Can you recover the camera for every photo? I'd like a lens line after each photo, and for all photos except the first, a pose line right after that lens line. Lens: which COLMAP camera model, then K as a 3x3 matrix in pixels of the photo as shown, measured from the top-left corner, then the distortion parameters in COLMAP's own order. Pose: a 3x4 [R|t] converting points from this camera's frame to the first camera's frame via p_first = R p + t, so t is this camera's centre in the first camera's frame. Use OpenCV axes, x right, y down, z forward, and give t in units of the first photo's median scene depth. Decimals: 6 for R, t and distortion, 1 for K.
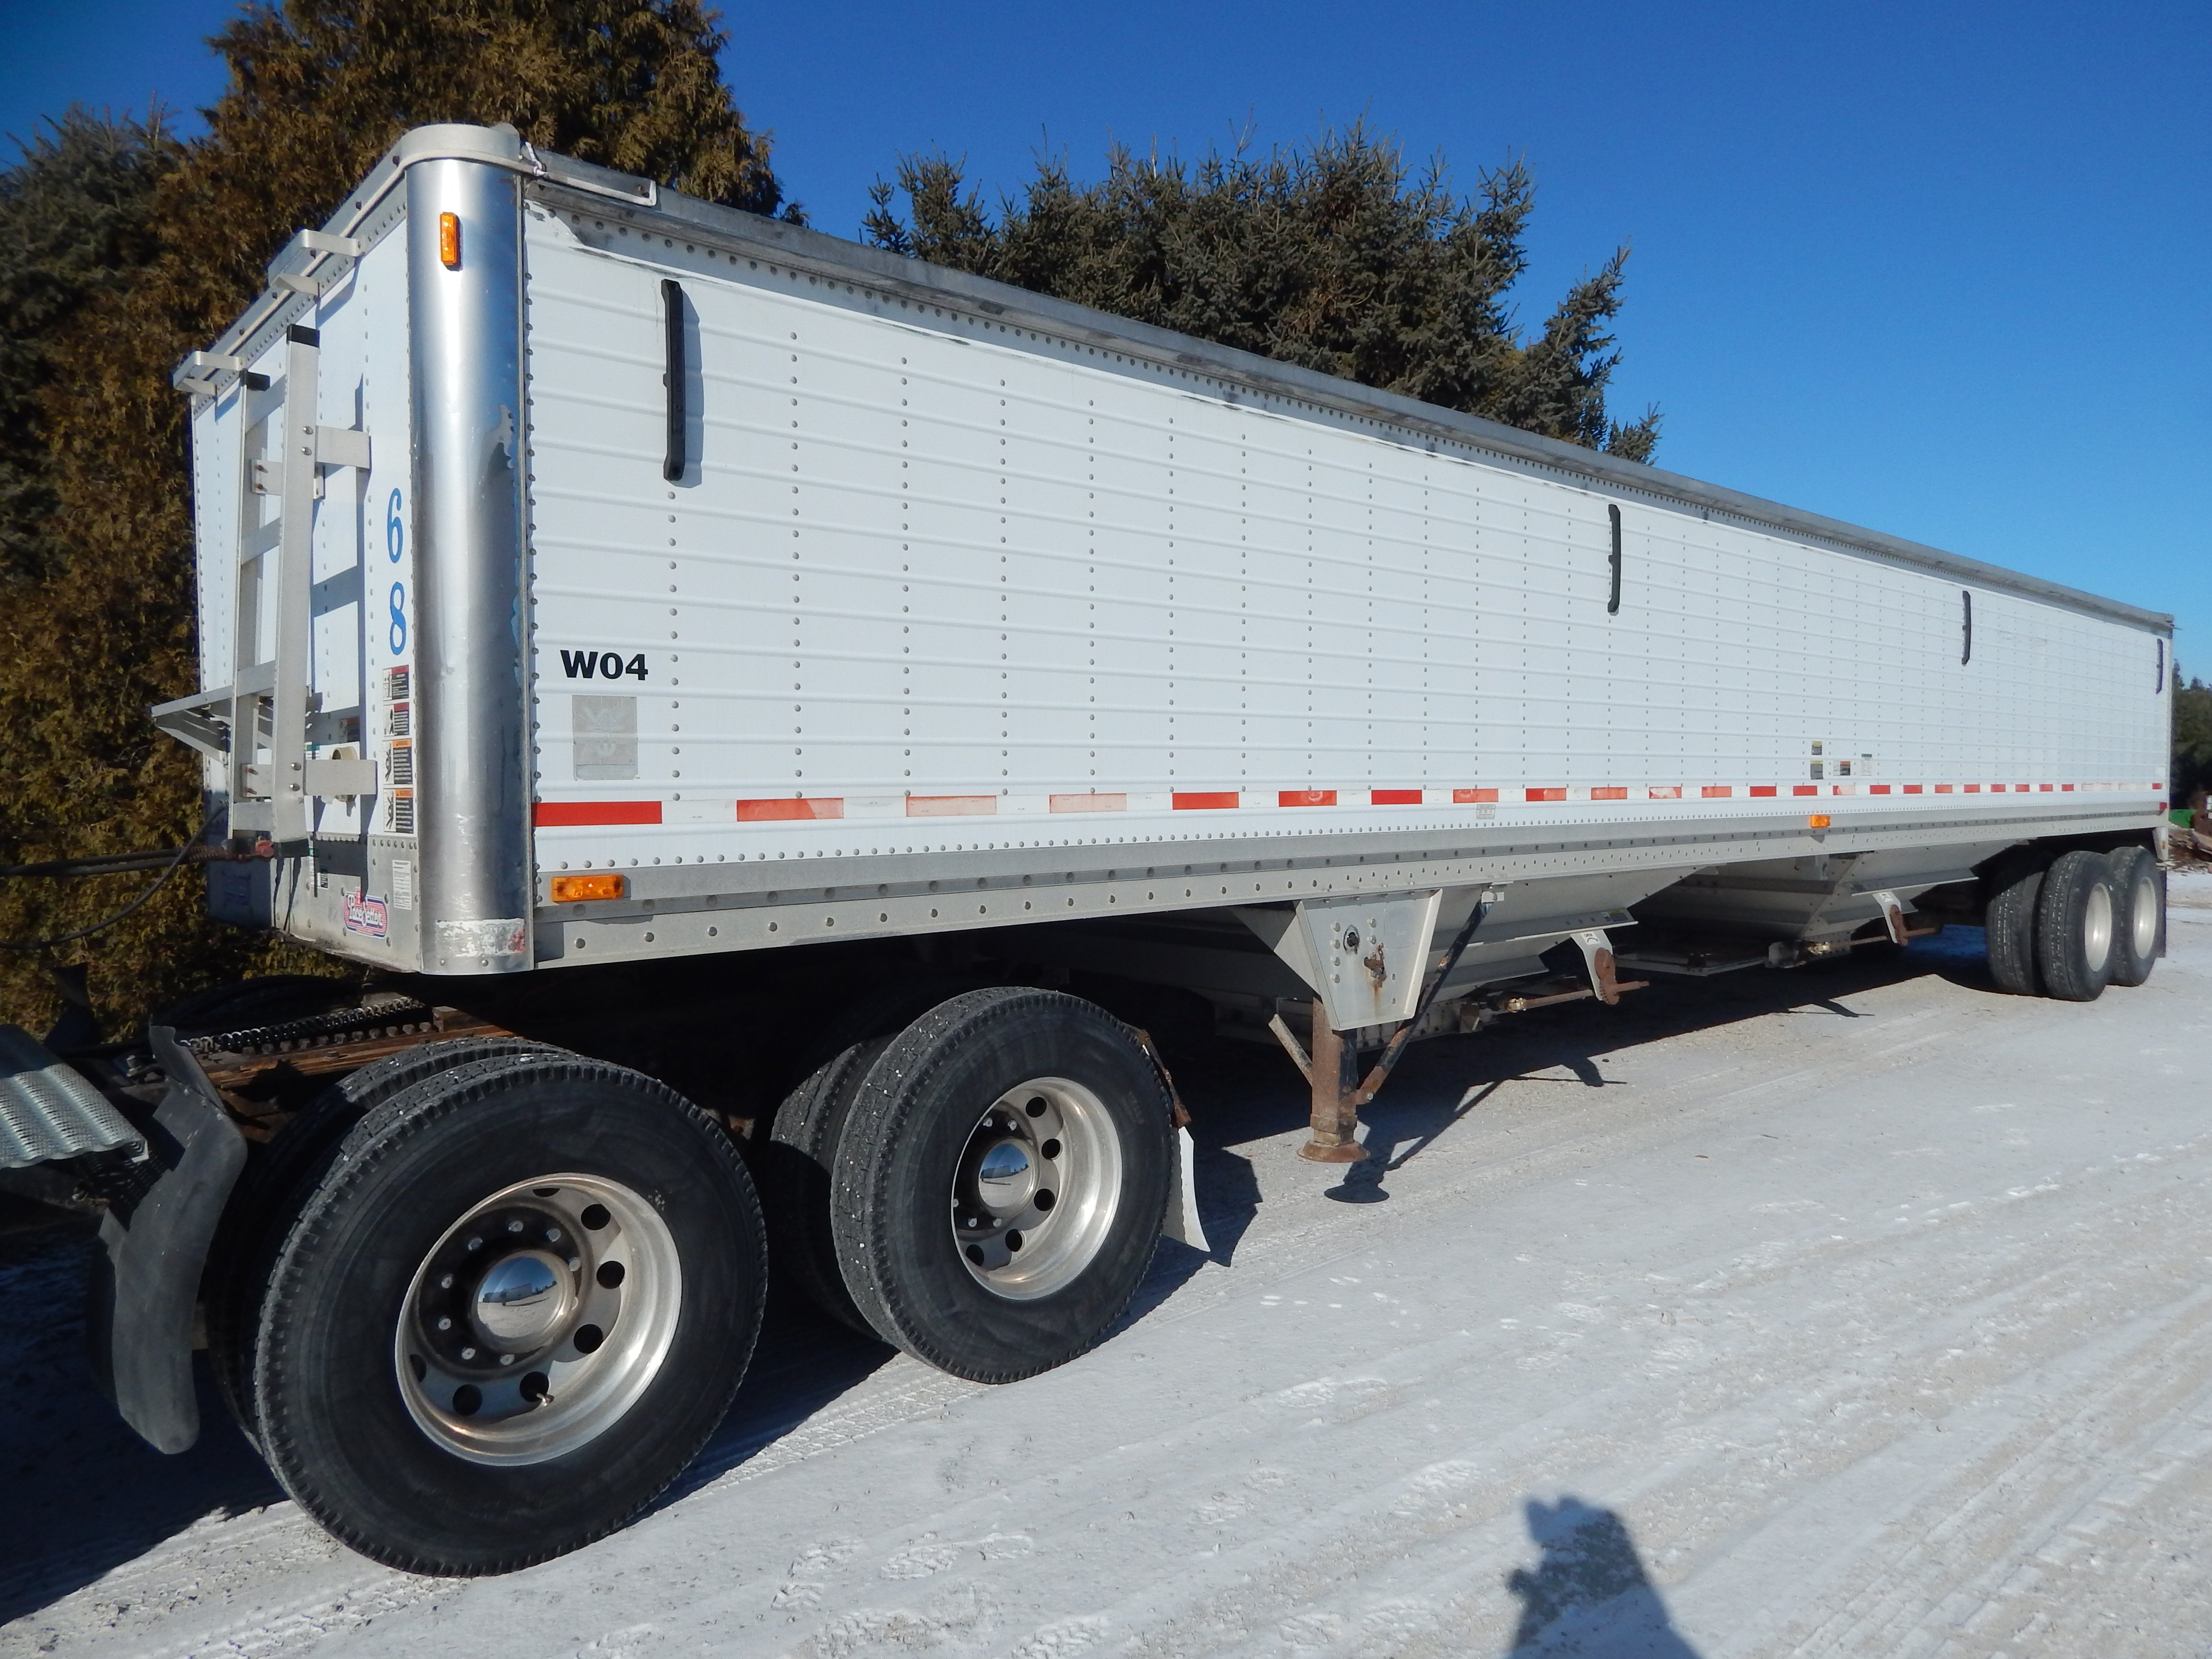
lens RADIAL K [[1476.7, 0, 1140.4], [0, 1476.7, 829.2], [0, 0, 1]] dist [0.001374, 0.000666]
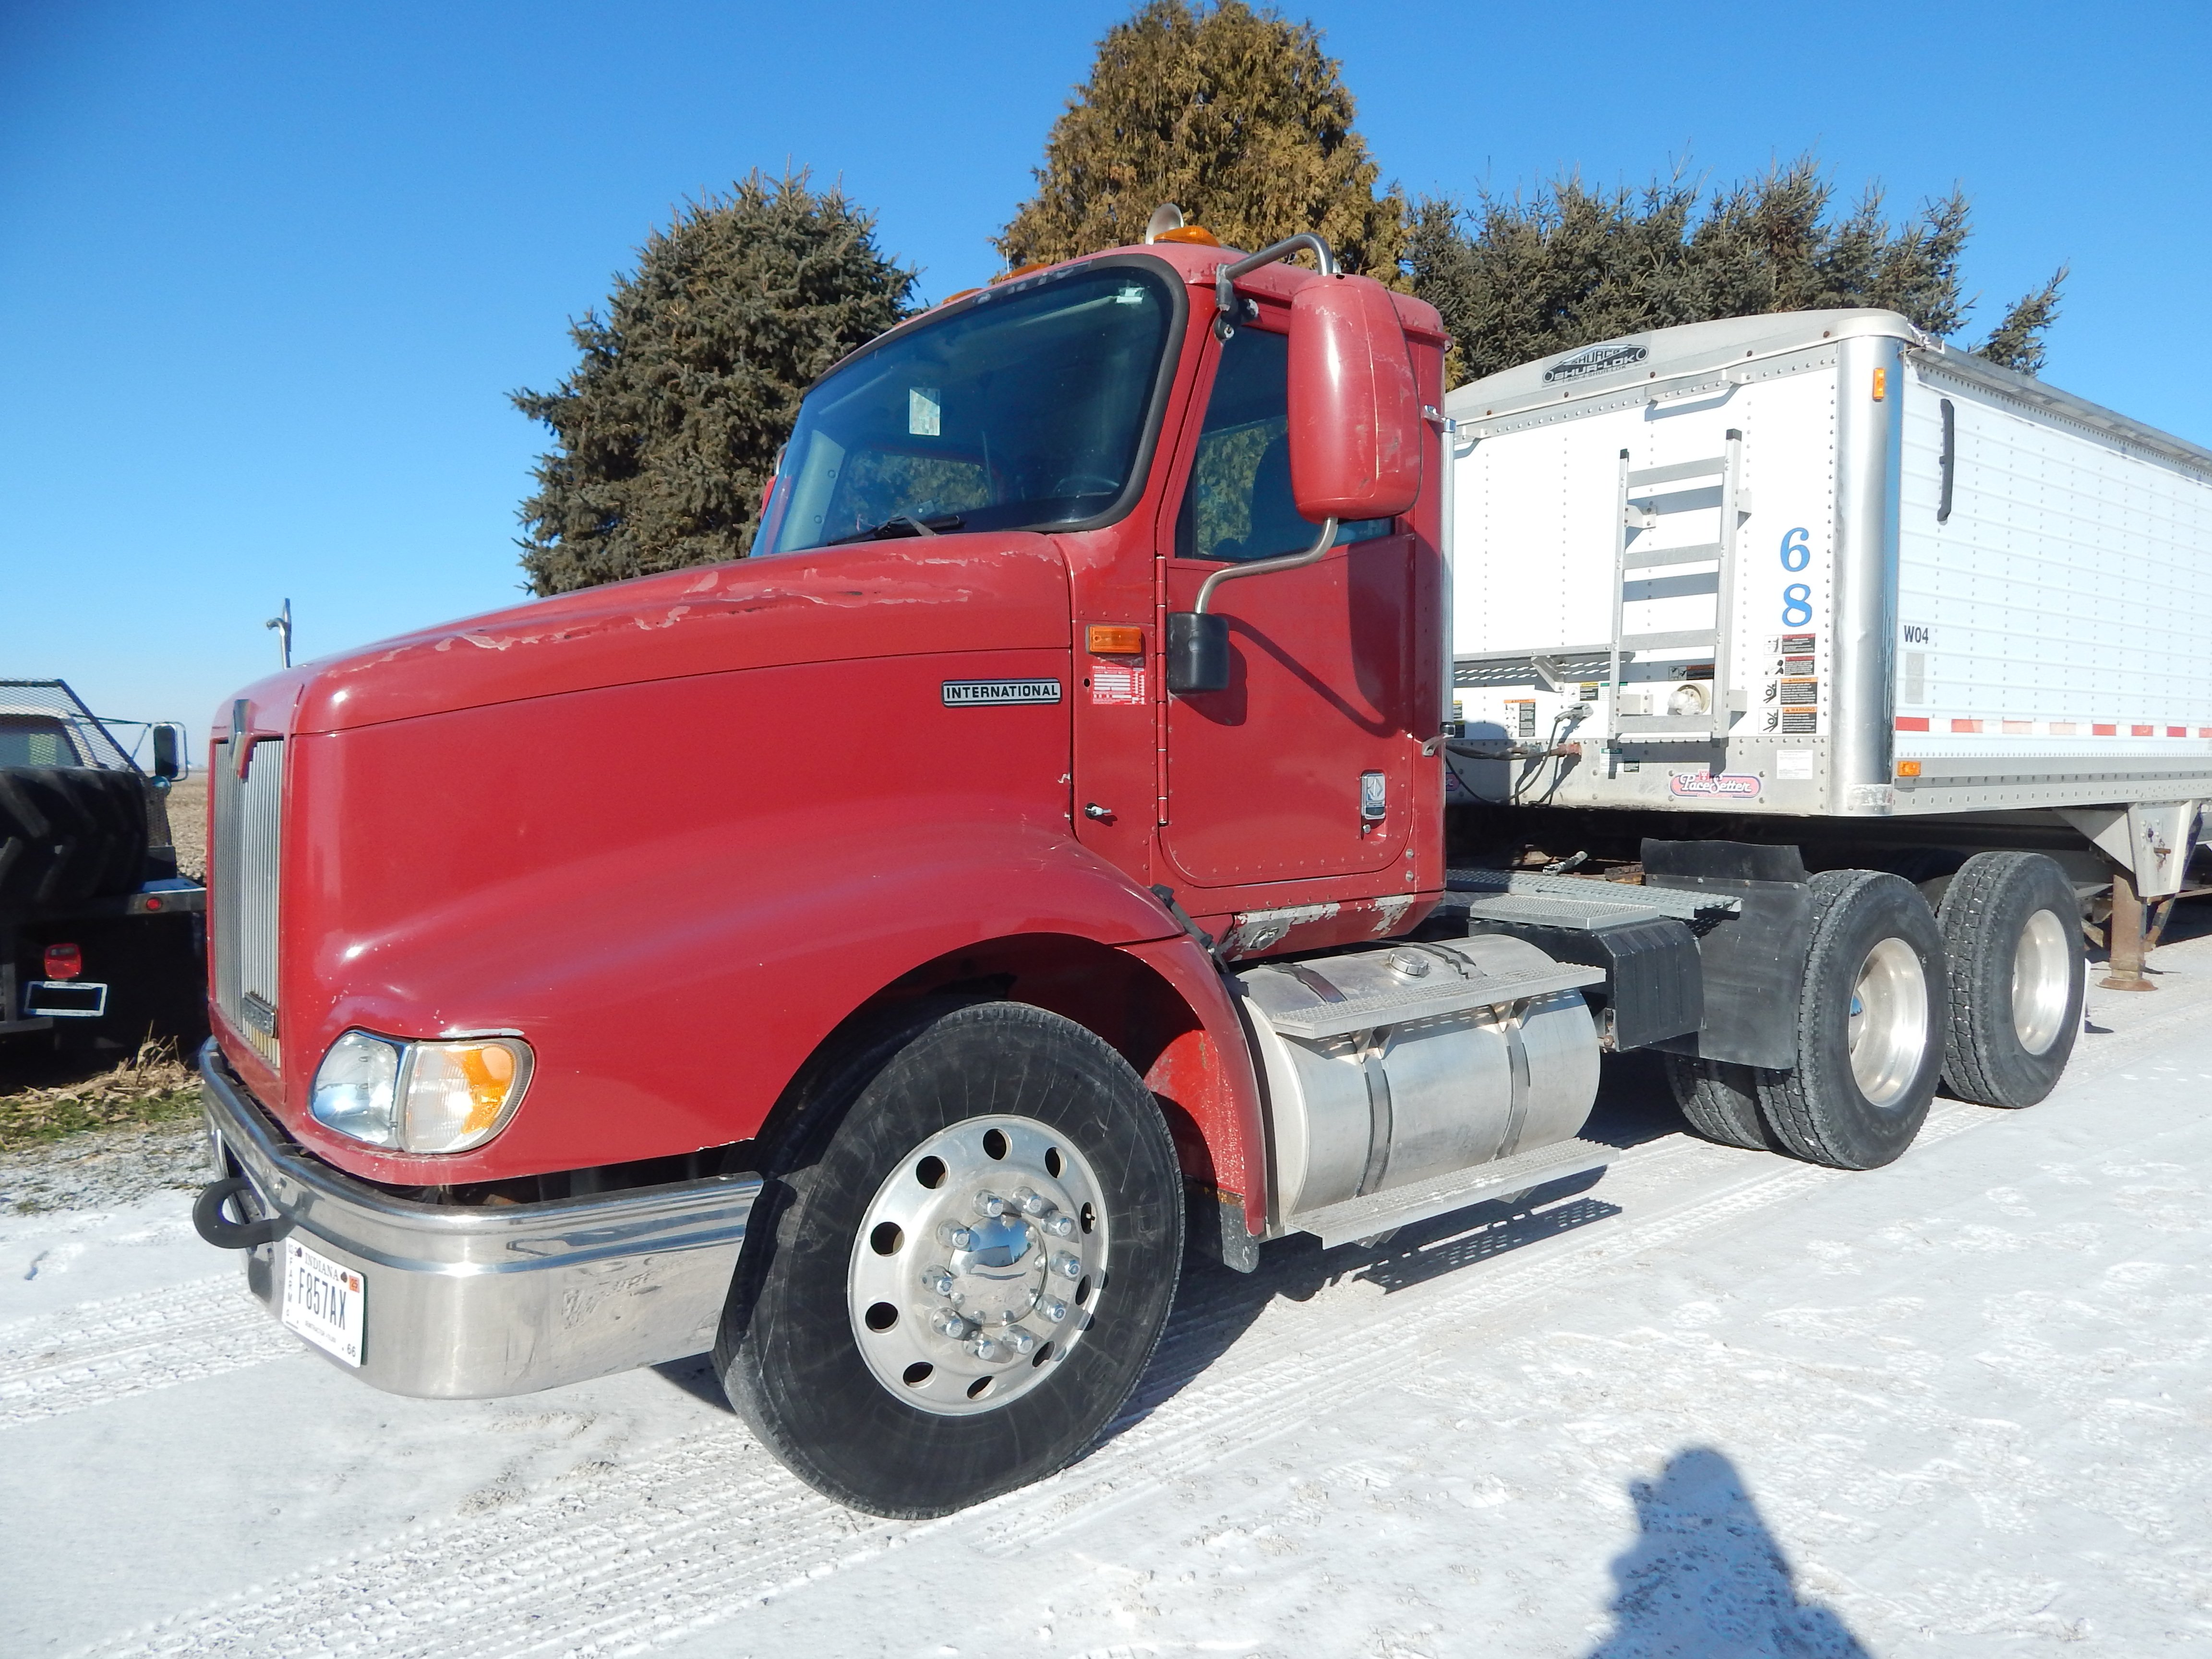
lens RADIAL K [[1481.0, 0, 1109.1], [0, 1481.0, 830.8], [0, 0, 1]] dist [-0.005853, 0.003019]
pose [[0.996795, 0.014387, -0.078696, -0.655633], [-0.012641, 0.999664, 0.022633, 0.048168], [0.078996, -0.021565, 0.996642, -0.422648]]
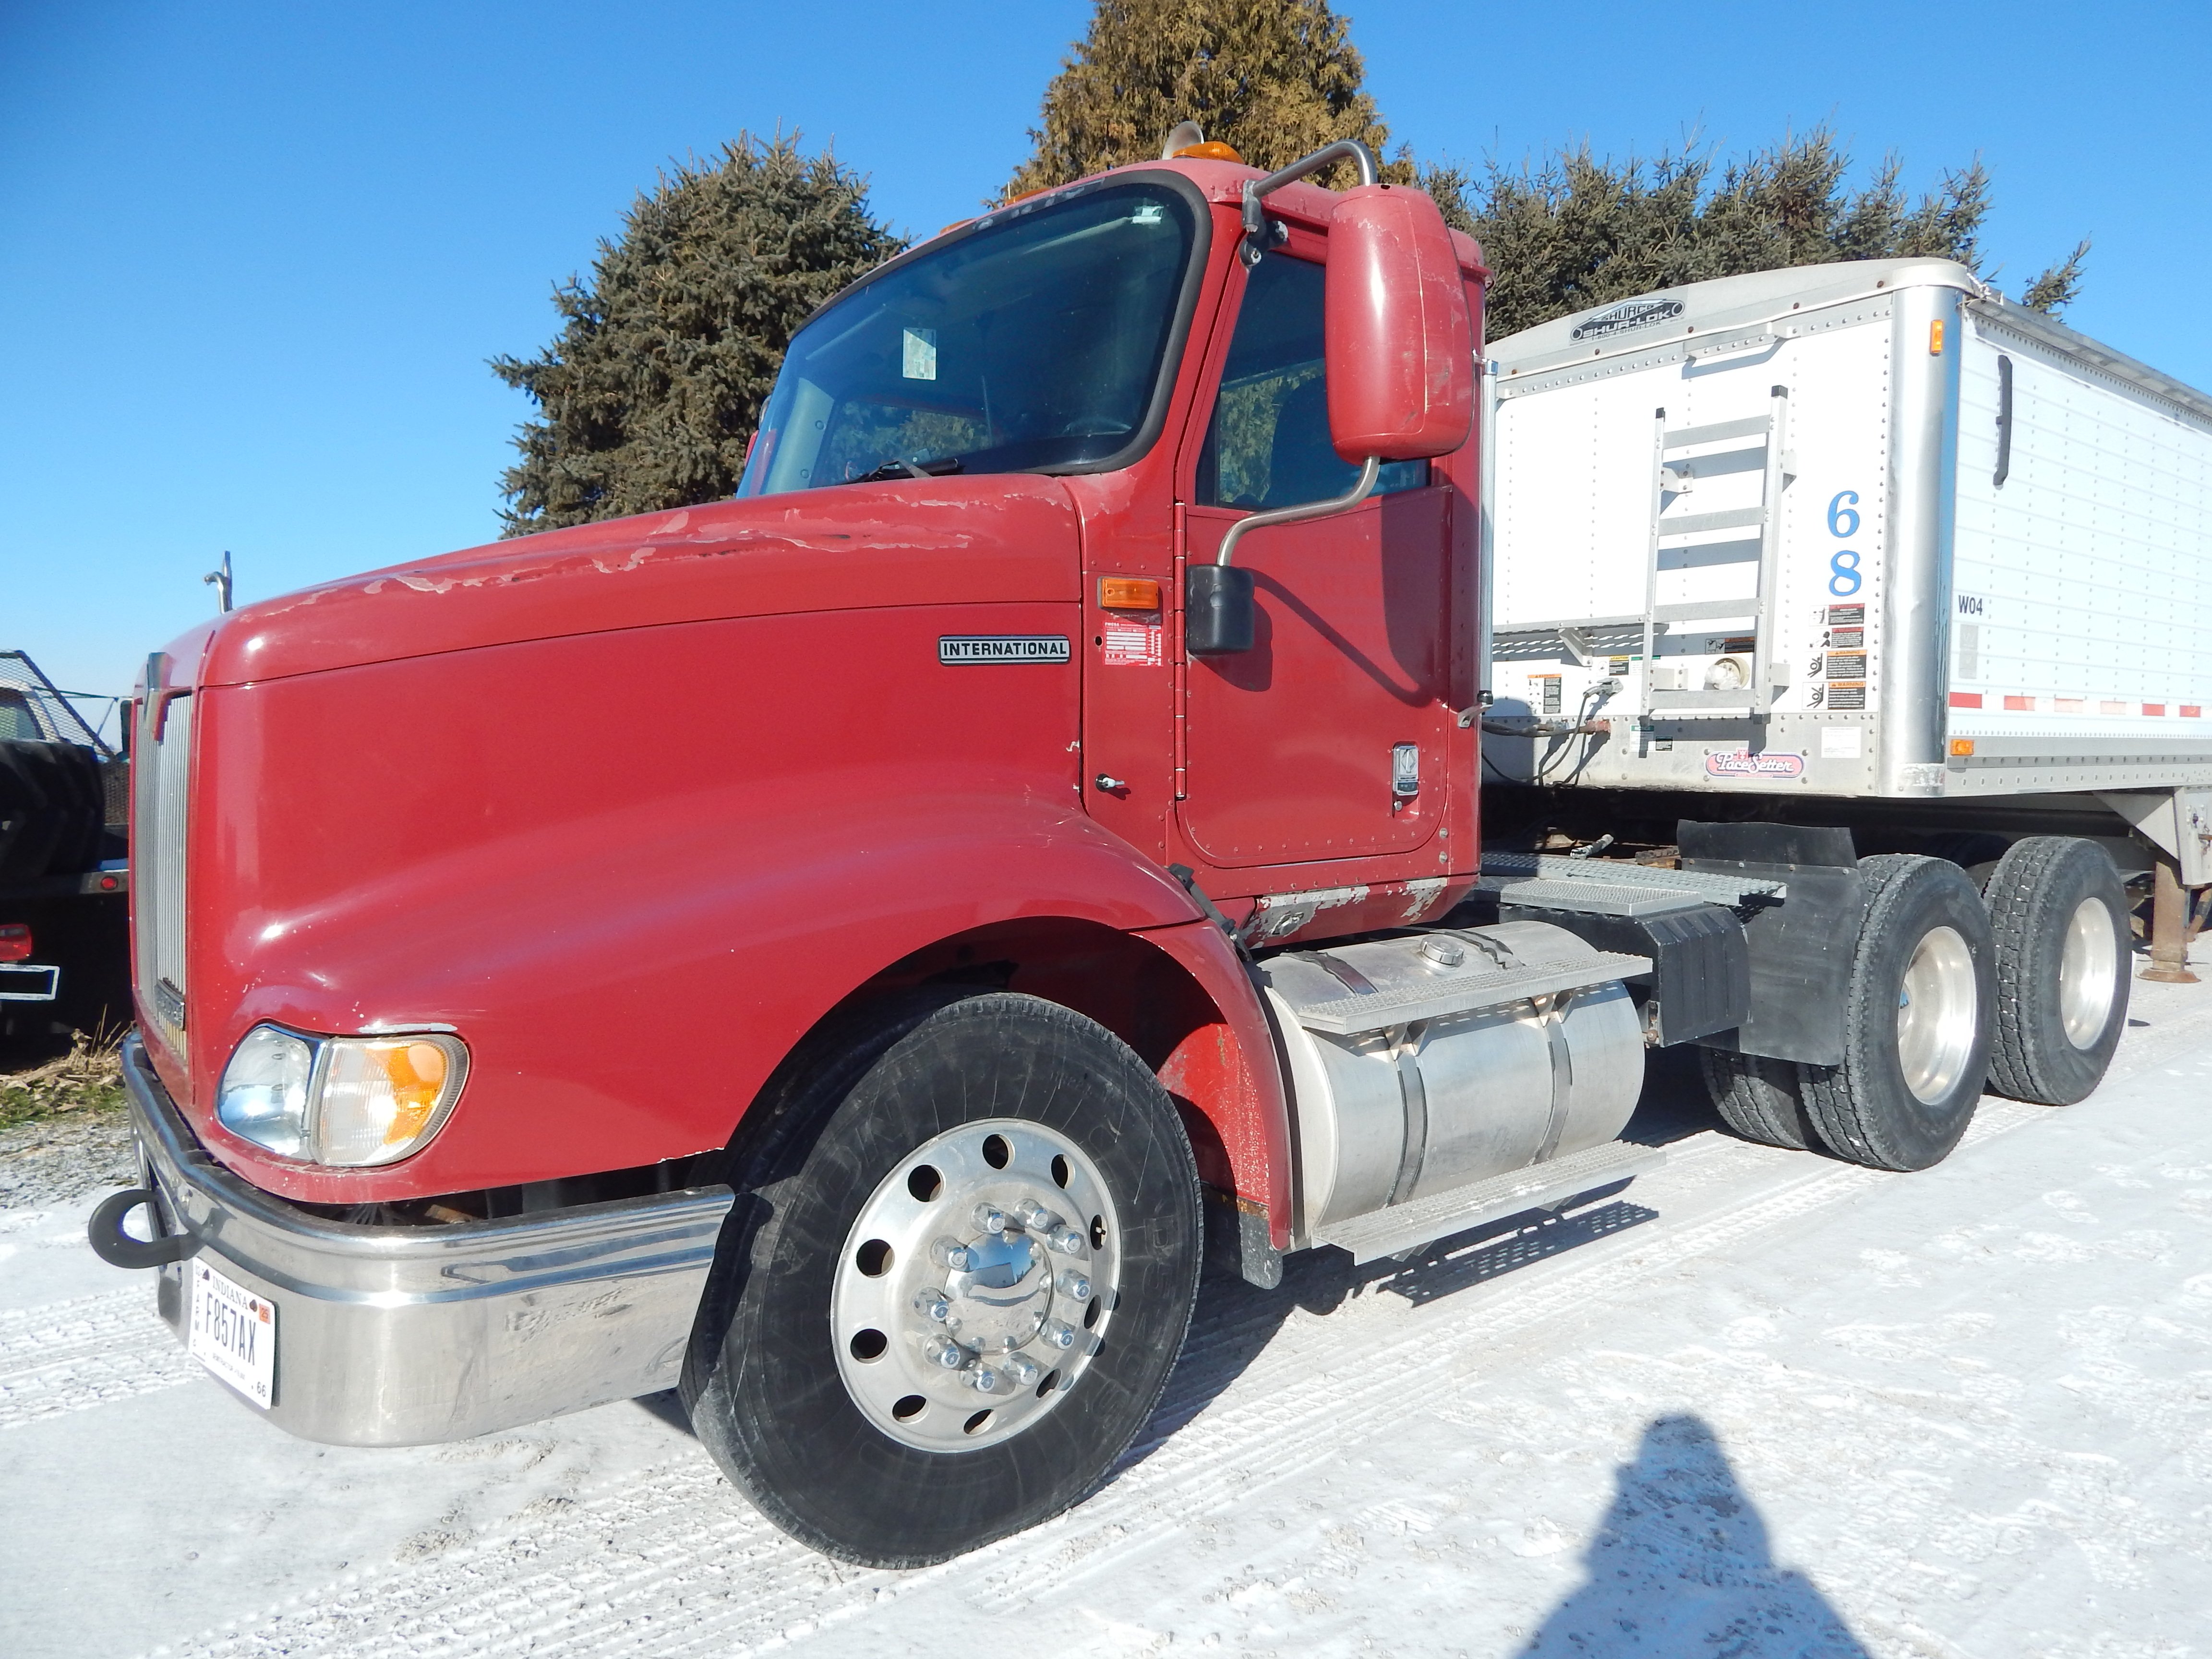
lens RADIAL K [[1481.0, 0, 1109.1], [0, 1481.0, 830.8], [0, 0, 1]] dist [-0.005853, 0.003019]
pose [[0.997163, 0.020007, -0.072568, -0.668107], [-0.017708, 0.999325, 0.032184, 0.054102], [0.073163, -0.030808, 0.996844, -0.366795]]
